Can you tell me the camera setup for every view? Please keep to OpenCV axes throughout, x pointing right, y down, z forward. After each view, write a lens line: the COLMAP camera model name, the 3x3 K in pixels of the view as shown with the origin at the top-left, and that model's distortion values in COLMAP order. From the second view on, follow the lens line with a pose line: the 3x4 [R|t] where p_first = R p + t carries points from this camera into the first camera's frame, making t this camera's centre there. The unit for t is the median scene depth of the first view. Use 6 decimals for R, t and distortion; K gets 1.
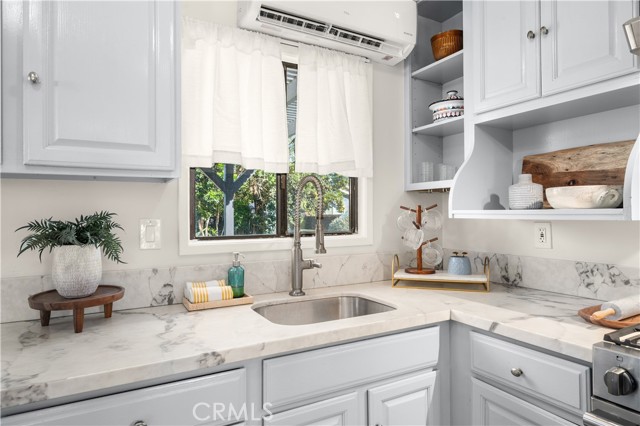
lens RADIAL K [[376.4, 0, 321.6], [0, 376.4, 210.1], [0, 0, 1]] dist [-0.002755, -0.000280]
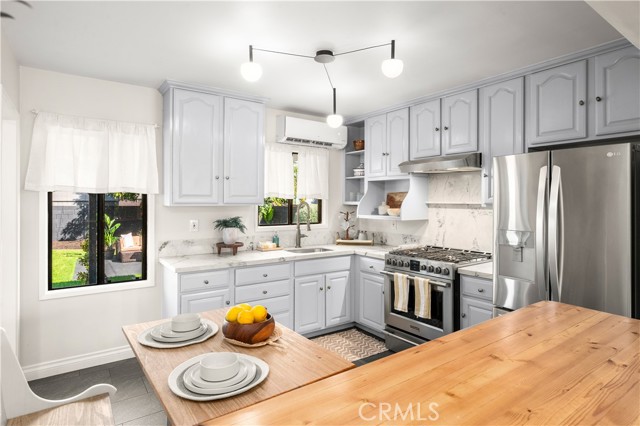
lens RADIAL K [[359.9, 0, 322.4], [0, 359.9, 199.9], [0, 0, 1]] dist [0.000576, 0.000163]
pose [[0.993830, 0.009232, 0.110525, -0.173557], [-0.009802, 0.999941, 0.004611, -0.109672], [-0.110476, -0.005666, 0.993863, -1.429163]]
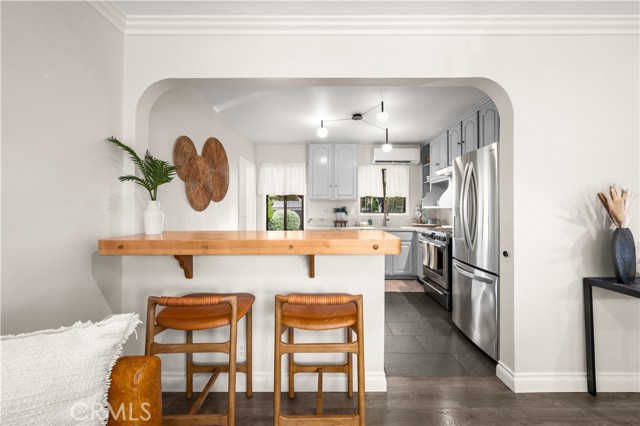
lens RADIAL K [[259.1, 0, 323.7], [0, 259.1, 207.1], [0, 0, 1]] dist [0.000638, -0.000040]
pose [[0.870132, 0.001868, -0.492816, 0.761996], [0.000056, 0.999992, 0.003889, -0.001632], [0.492819, -0.003411, 0.870125, -1.838019]]
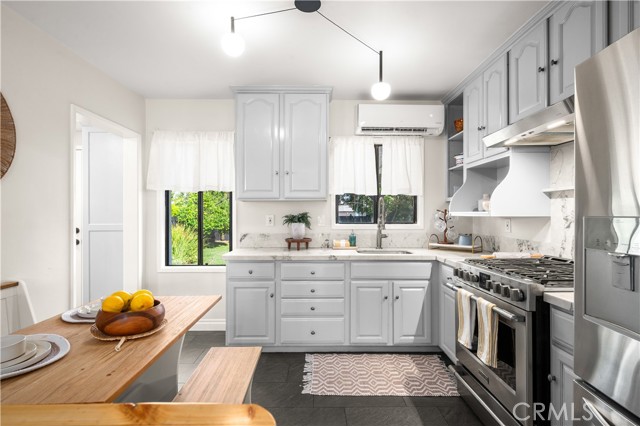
lens RADIAL K [[312.9, 0, 320.0], [0, 312.9, 213.0], [0, 0, 1]] dist [-0.000363, -0.000180]
pose [[0.879386, 0.004927, -0.476083, 0.521847], [-0.002152, 0.999977, 0.006374, -0.003041], [0.476104, -0.004581, 0.879377, -0.837540]]
